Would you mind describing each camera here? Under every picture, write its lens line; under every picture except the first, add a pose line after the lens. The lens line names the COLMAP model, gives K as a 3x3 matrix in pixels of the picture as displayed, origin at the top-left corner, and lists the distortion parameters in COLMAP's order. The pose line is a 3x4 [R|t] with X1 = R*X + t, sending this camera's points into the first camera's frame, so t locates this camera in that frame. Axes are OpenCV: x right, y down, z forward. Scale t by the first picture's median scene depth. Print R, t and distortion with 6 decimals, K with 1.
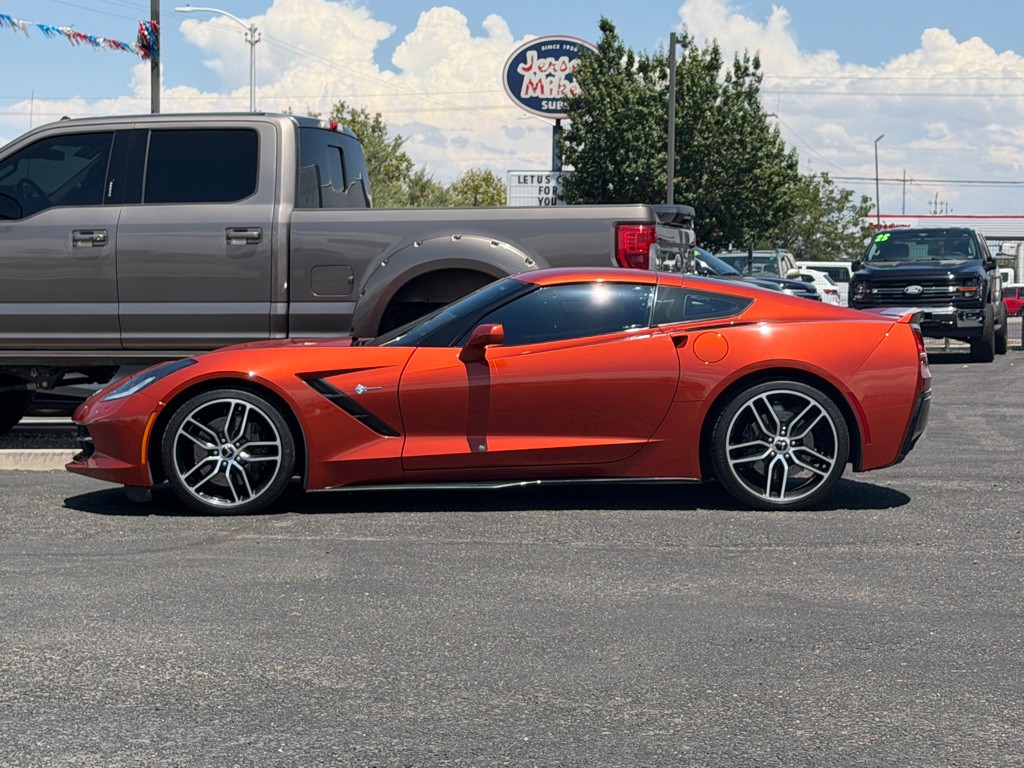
lens RADIAL K [[2238.4, 0, 528.3], [0, 2238.4, 382.4], [0, 0, 1]] dist [0.151940, 0.158741]
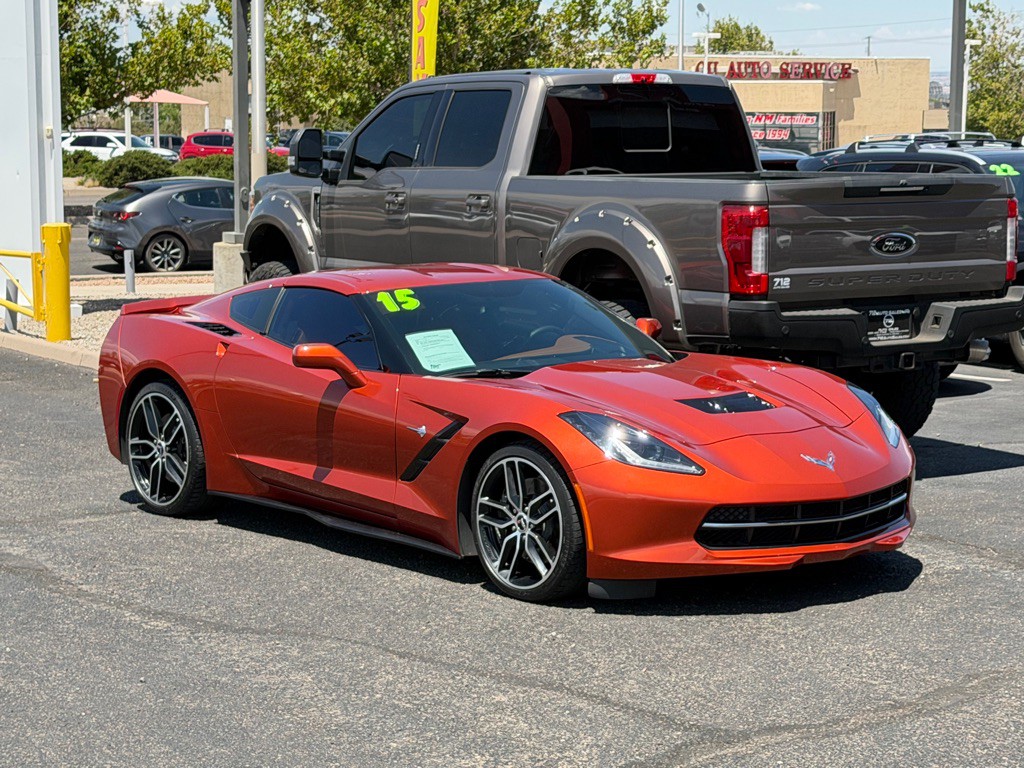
lens RADIAL K [[2253.0, 0, 539.9], [0, 2253.0, 388.8], [0, 0, 1]] dist [0.149492, 0.221311]
pose [[0.706704, 0.081455, -0.702805, 0.598456], [-0.029111, 0.995857, 0.086146, -0.072129], [0.706910, -0.040420, 0.706148, 0.335330]]
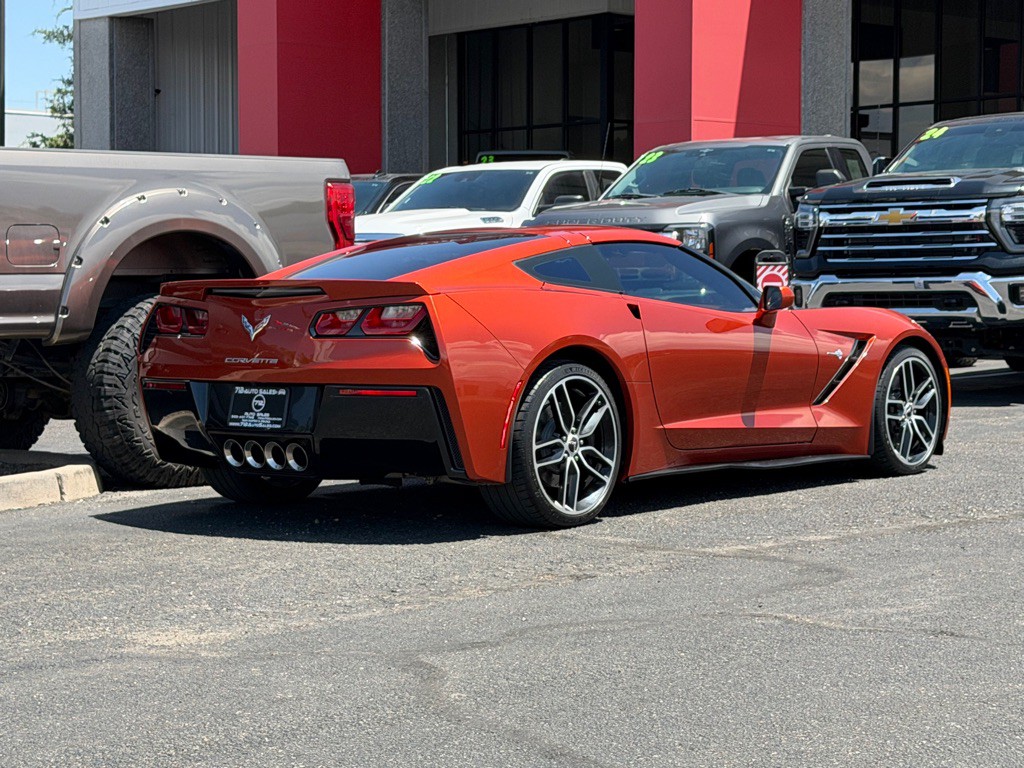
lens RADIAL K [[2254.9, 0, 534.2], [0, 2254.9, 405.3], [0, 0, 1]] dist [0.159181, -0.082340]
pose [[0.557124, -0.049907, 0.828928, -0.629052], [0.044651, 0.998549, 0.030110, -0.008186], [-0.829228, 0.020238, 0.558544, 0.453313]]
